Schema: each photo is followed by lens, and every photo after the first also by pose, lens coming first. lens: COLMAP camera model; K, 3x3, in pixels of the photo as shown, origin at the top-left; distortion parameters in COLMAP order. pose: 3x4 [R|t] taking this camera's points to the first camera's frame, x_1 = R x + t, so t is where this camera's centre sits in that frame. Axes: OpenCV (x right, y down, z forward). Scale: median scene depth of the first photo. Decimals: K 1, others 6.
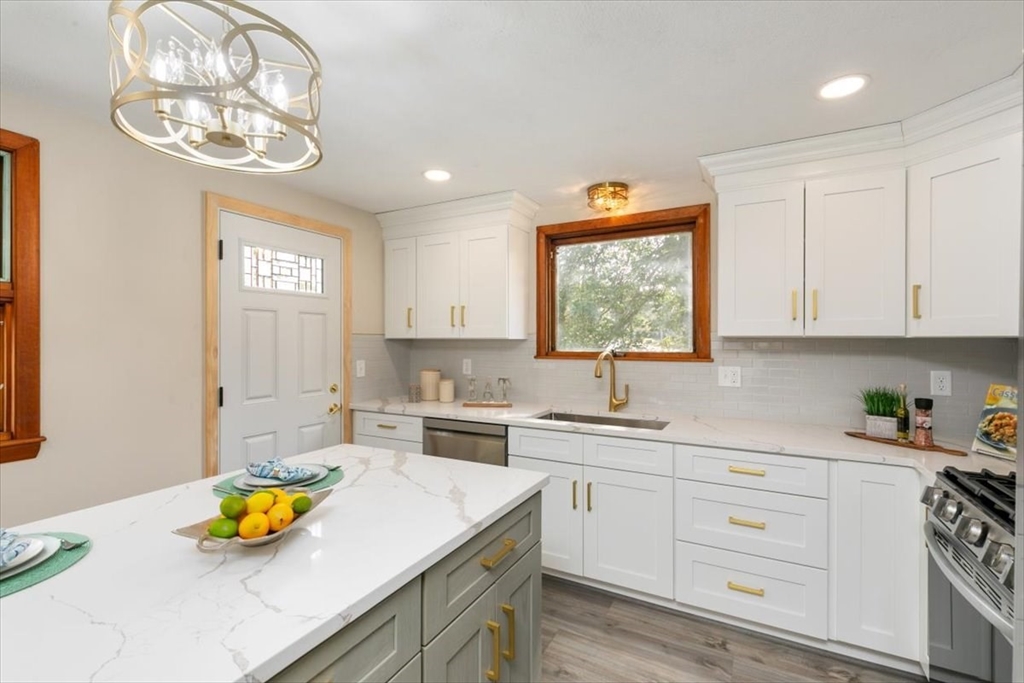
lens RADIAL K [[455.8, 0, 509.3], [0, 455.8, 339.3], [0, 0, 1]] dist [0.002660, 0.000156]
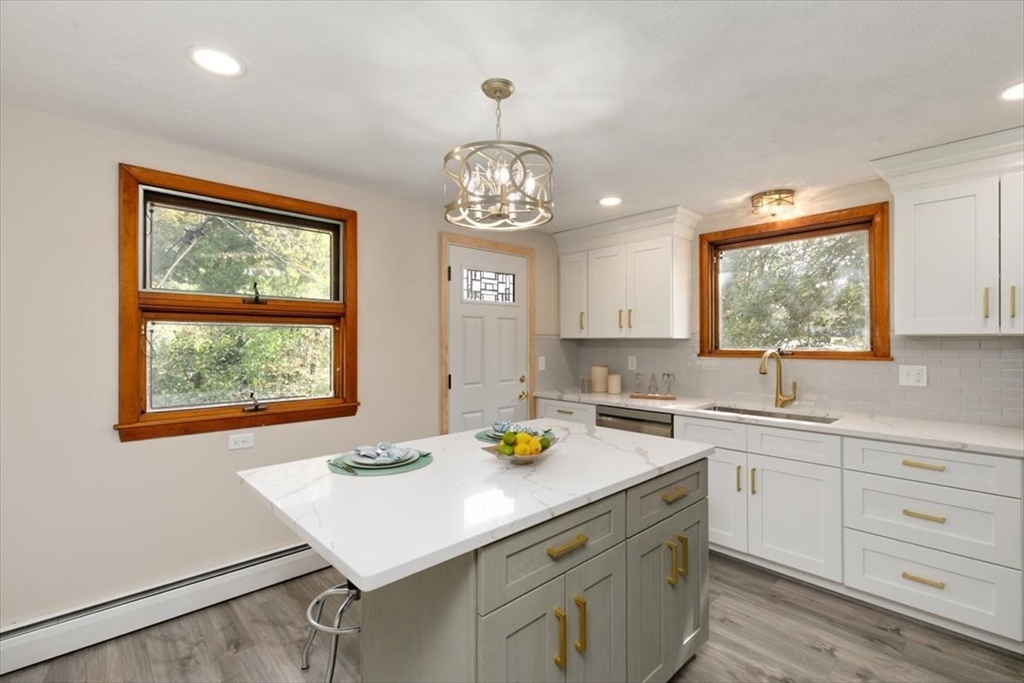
lens RADIAL K [[455.8, 0, 510.5], [0, 455.8, 337.9], [0, 0, 1]] dist [0.002660, 0.000156]
pose [[0.947173, -0.003850, -0.320700, -0.028410], [0.002672, 0.999988, -0.004115, 0.002083], [0.320712, 0.003040, 0.947172, -0.259107]]
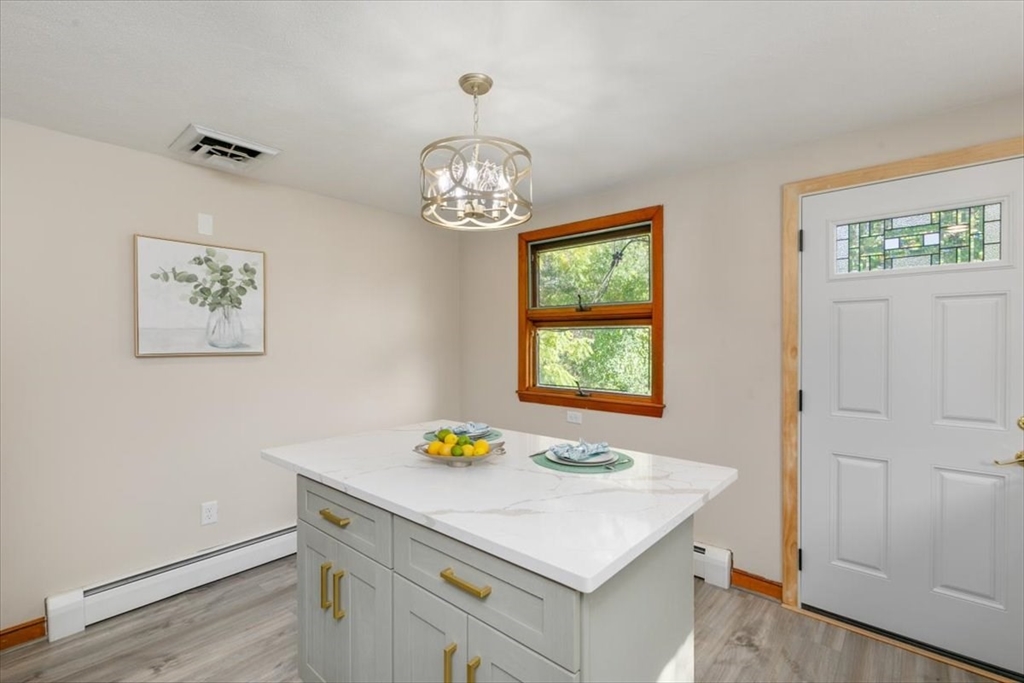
lens RADIAL K [[455.8, 0, 509.2], [0, 455.8, 345.0], [0, 0, 1]] dist [0.002660, 0.000156]
pose [[-0.230817, 0.008415, -0.972961, 0.453944], [0.003688, 0.999963, 0.007773, 0.005288], [0.972990, -0.001794, -0.230840, 0.729763]]
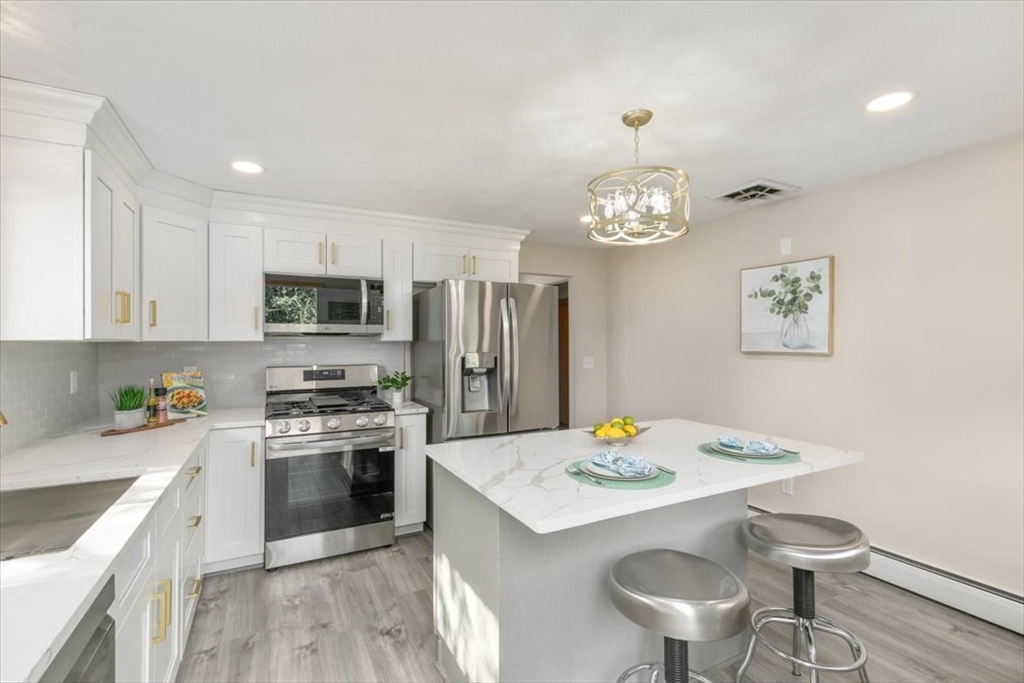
lens RADIAL K [[455.8, 0, 510.6], [0, 455.8, 341.2], [0, 0, 1]] dist [0.002660, 0.000156]
pose [[-0.829001, 0.002159, 0.559244, -0.597230], [0.001403, 0.999997, -0.001780, -0.000955], [-0.559246, -0.000691, -0.829001, 1.368555]]
